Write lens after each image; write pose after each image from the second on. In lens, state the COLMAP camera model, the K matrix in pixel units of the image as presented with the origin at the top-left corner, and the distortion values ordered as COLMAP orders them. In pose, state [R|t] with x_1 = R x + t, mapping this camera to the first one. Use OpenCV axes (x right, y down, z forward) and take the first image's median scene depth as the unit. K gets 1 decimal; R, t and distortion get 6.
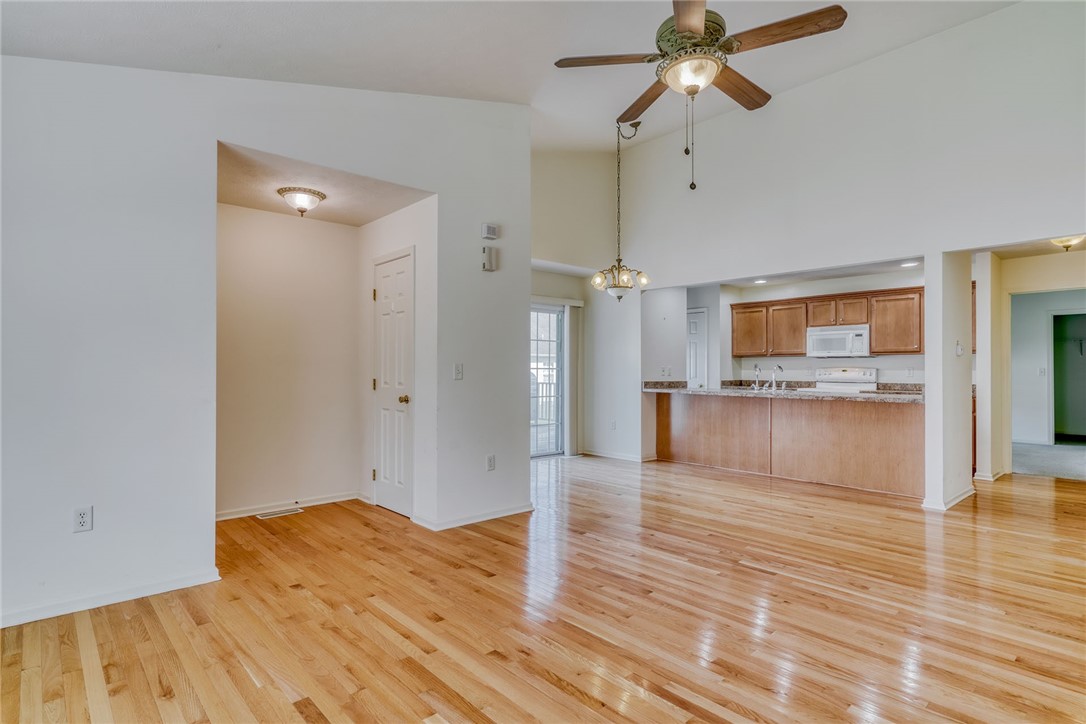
lens RADIAL K [[560.4, 0, 543.0], [0, 560.4, 362.0], [0, 0, 1]] dist [0.001197, 0.009617]
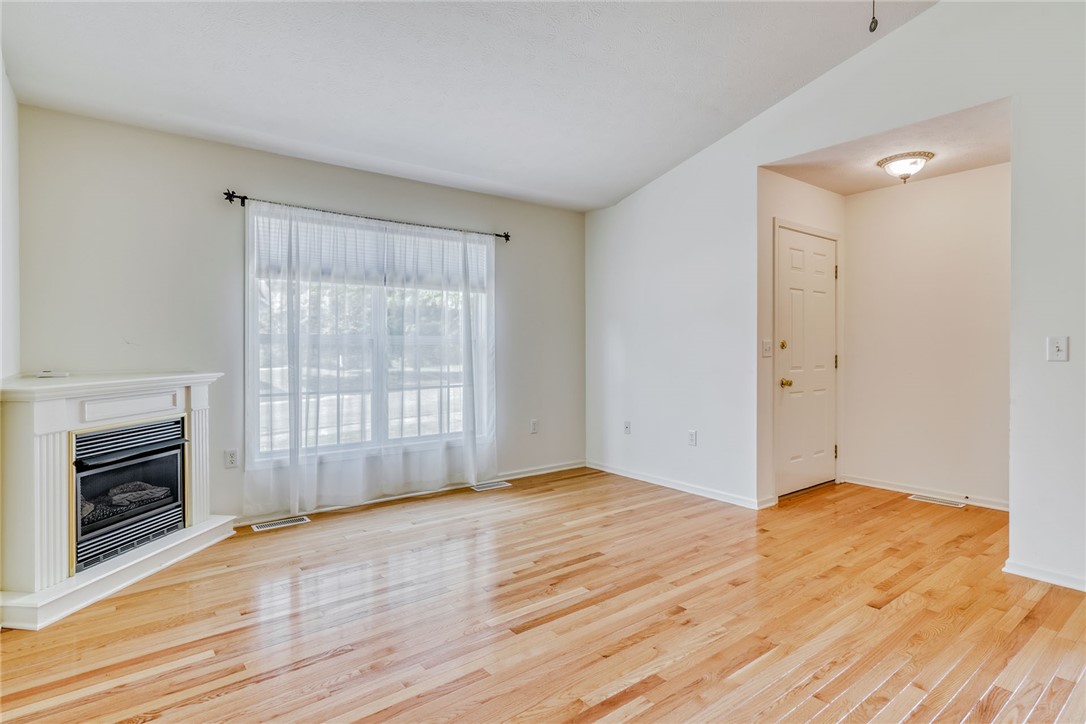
lens RADIAL K [[566.1, 0, 537.5], [0, 566.1, 348.8], [0, 0, 1]] dist [-0.000909, 0.009287]
pose [[-0.073625, 0.003068, -0.997281, 0.324670], [0.011857, 0.999927, 0.002201, 0.004928], [0.997215, -0.011663, -0.073656, 0.260293]]
